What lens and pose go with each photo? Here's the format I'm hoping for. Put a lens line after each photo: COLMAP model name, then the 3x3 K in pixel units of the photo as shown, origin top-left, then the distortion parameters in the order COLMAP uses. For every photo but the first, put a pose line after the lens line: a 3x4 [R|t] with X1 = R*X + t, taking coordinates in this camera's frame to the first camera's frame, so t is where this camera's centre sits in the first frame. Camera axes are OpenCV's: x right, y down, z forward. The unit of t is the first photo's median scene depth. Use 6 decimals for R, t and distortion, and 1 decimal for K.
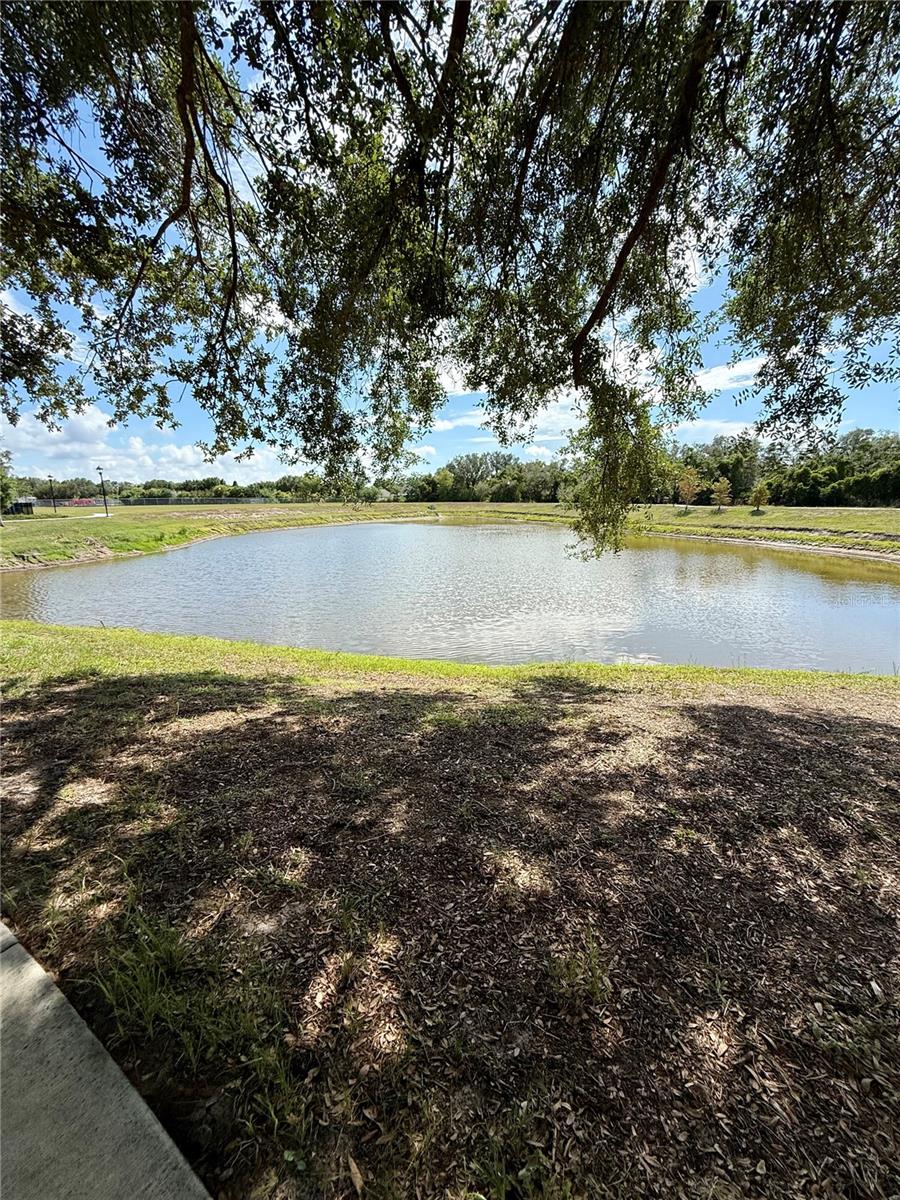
lens RADIAL K [[475.5, 0, 450.1], [0, 475.5, 601.0], [0, 0, 1]] dist [-0.002758, 0.000811]
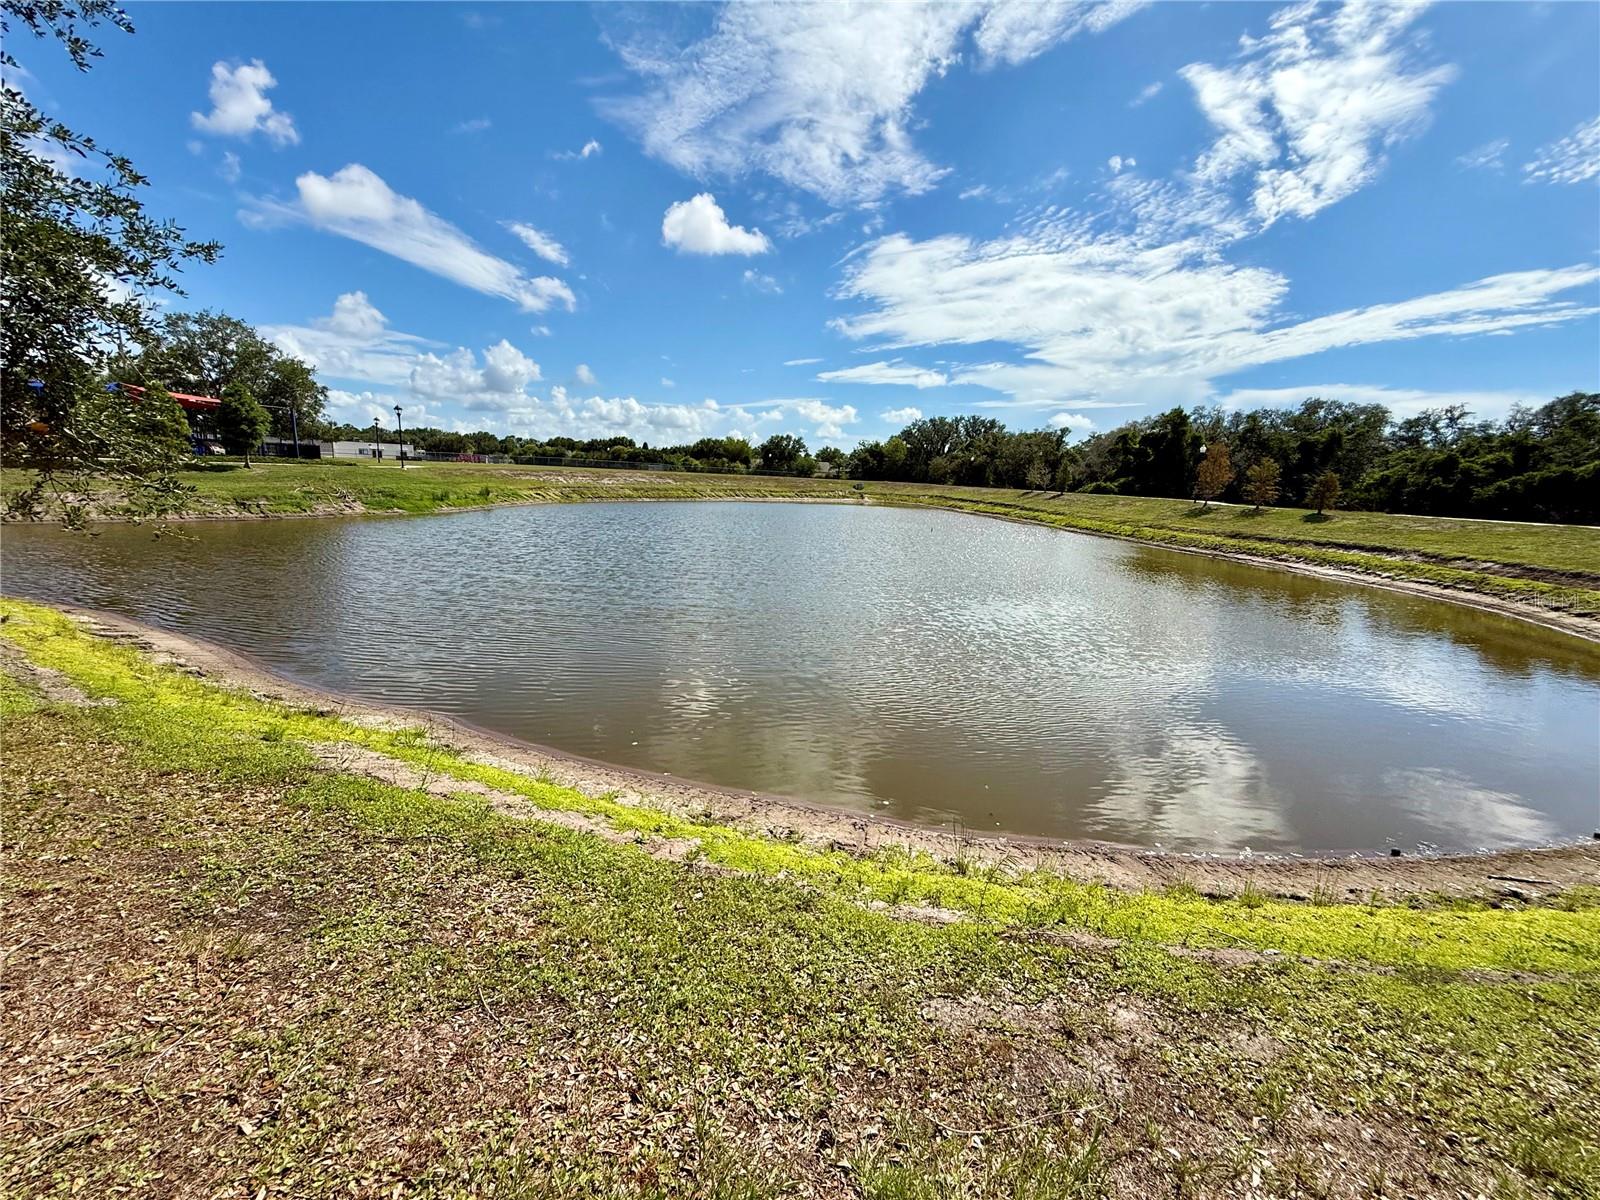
lens RADIAL K [[634.0, 0, 801.4], [0, 634.0, 601.8], [0, 0, 1]] dist [-0.002758, 0.000811]
pose [[0.974472, 0.095760, -0.203062, 0.130283], [-0.099938, 0.994939, -0.010395, -0.005456], [0.201039, 0.030423, 0.979111, 0.064216]]
